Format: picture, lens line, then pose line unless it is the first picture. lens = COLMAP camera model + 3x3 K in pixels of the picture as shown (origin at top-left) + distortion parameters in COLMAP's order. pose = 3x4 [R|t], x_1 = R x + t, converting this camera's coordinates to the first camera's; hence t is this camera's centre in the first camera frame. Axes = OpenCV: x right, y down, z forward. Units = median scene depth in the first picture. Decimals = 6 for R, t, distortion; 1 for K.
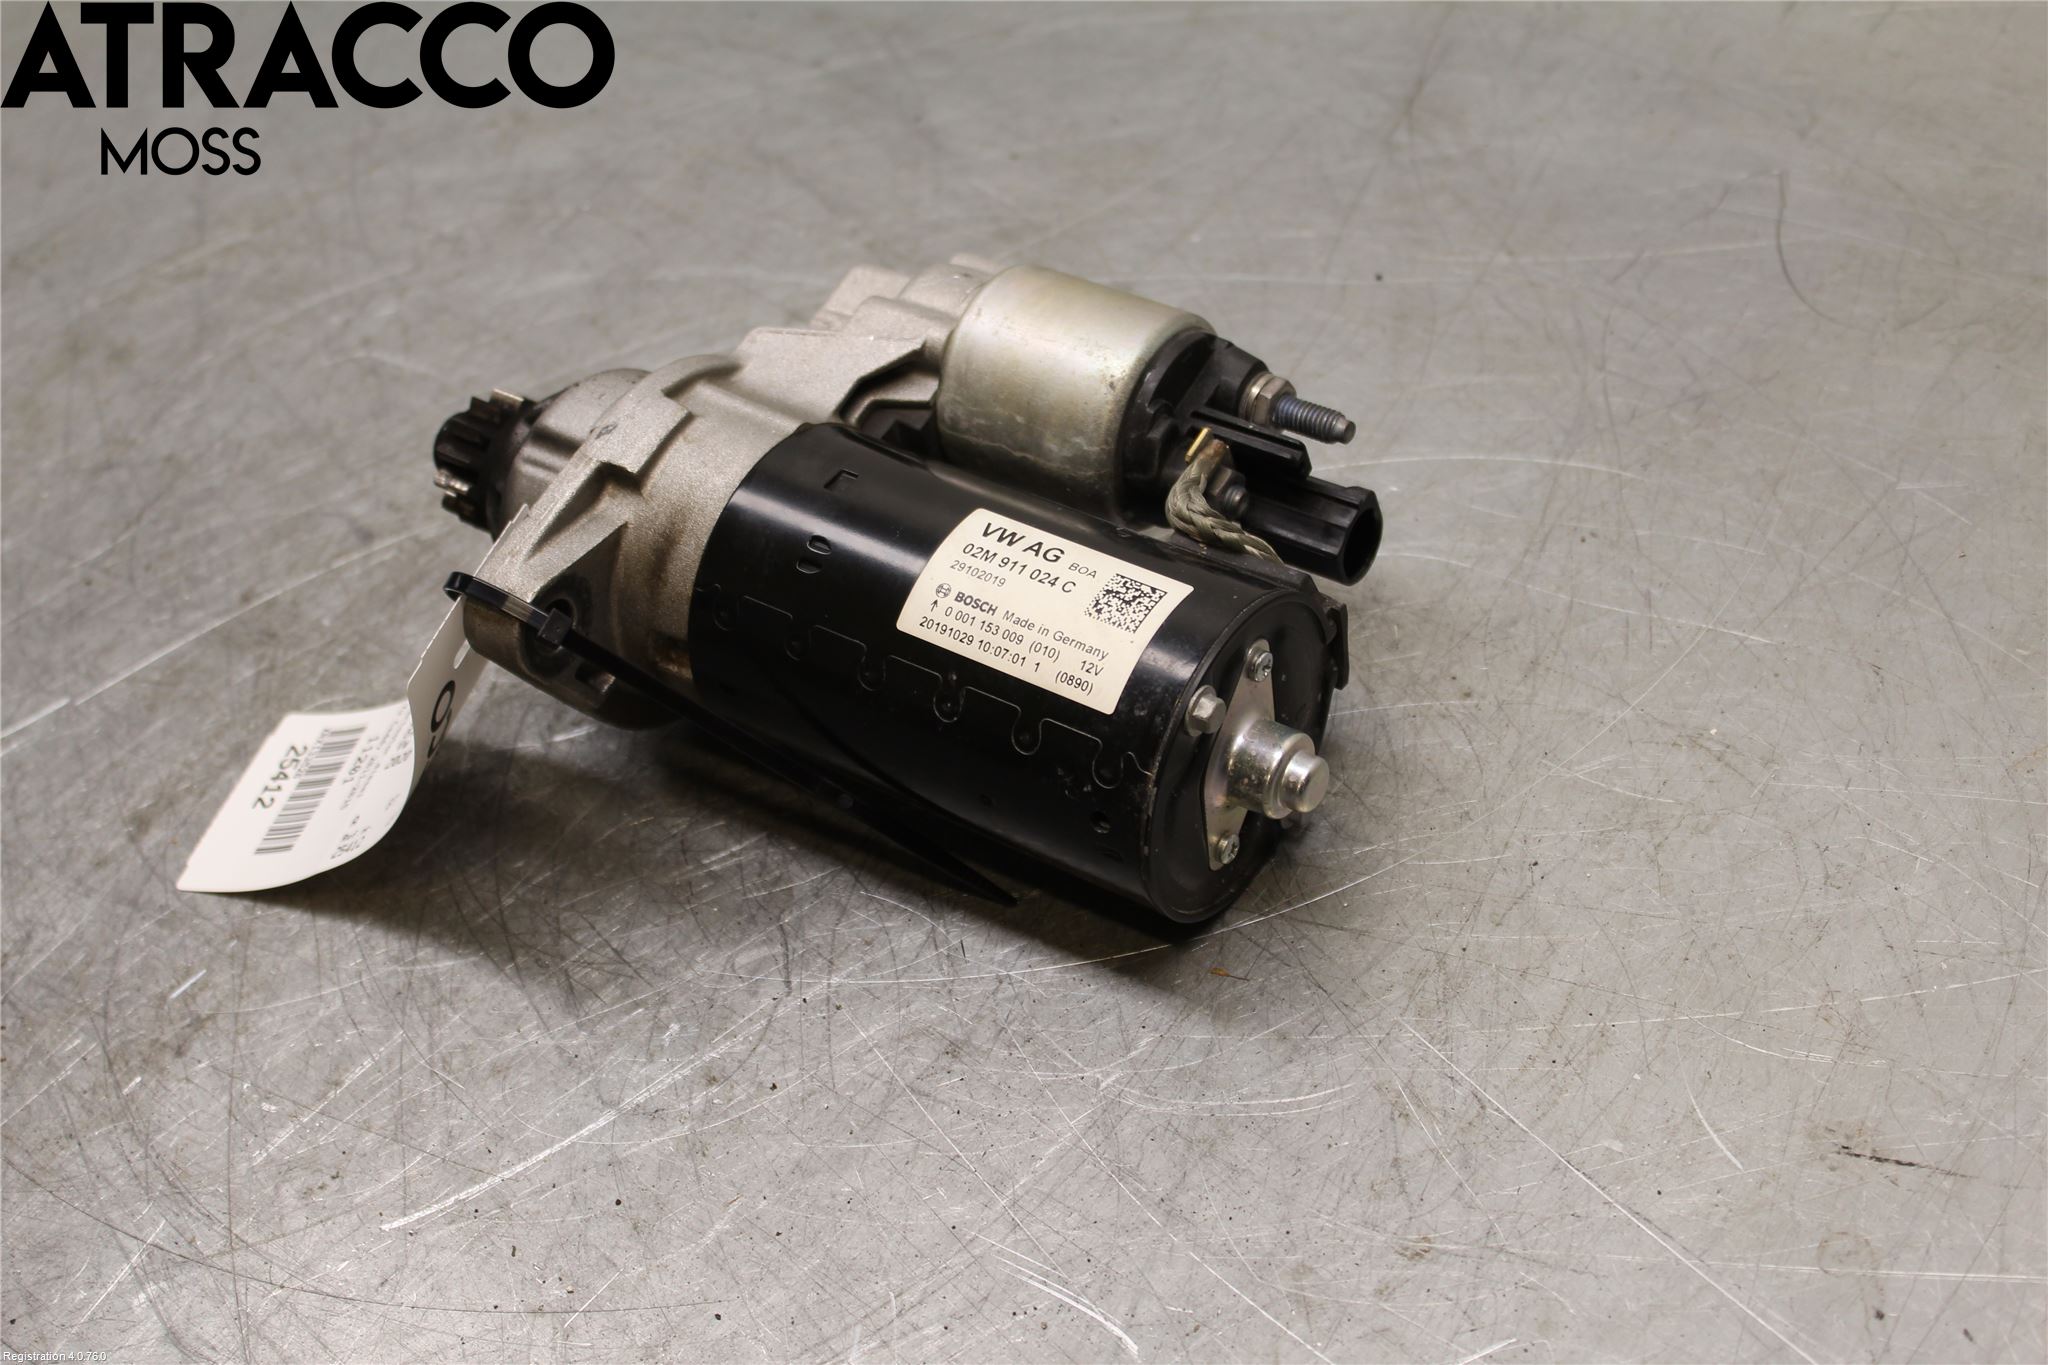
lens RADIAL K [[2863.0, 0, 1012.3], [0, 2863.0, 681.4], [0, 0, 1]] dist [-0.024041, 0.000000]
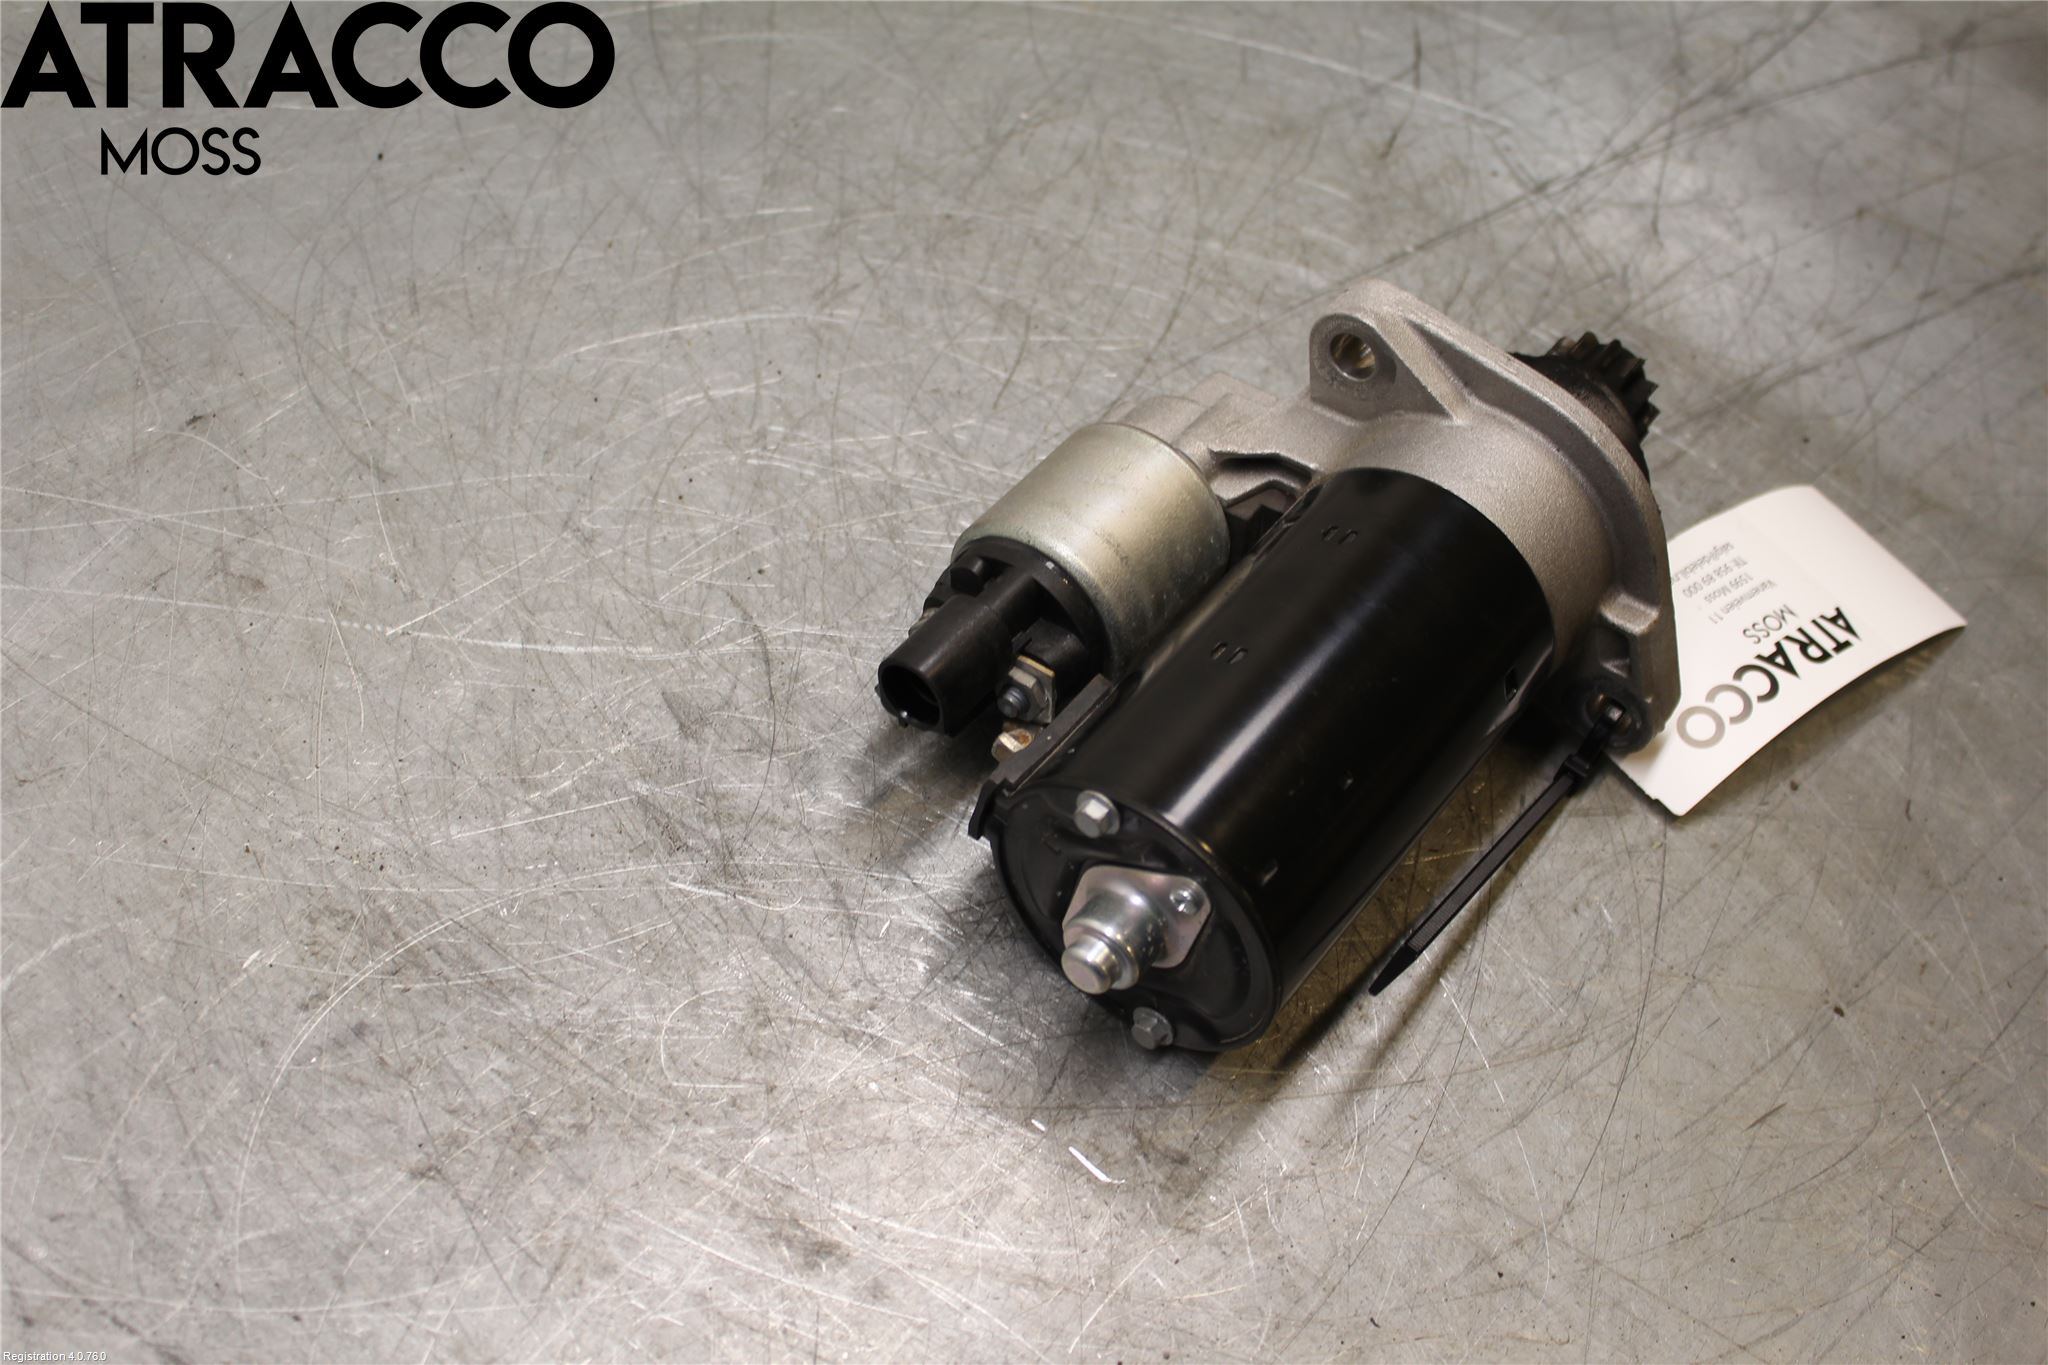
lens RADIAL K [[2389.9, 0, 1024.3], [0, 2389.9, 691.2], [0, 0, 1]] dist [-0.062155, 0.000000]
pose [[-0.039159, -0.644570, 0.763542, -0.864568], [0.558195, 0.619673, 0.551746, -0.471285], [-0.828785, 0.447811, 0.335530, 0.771371]]
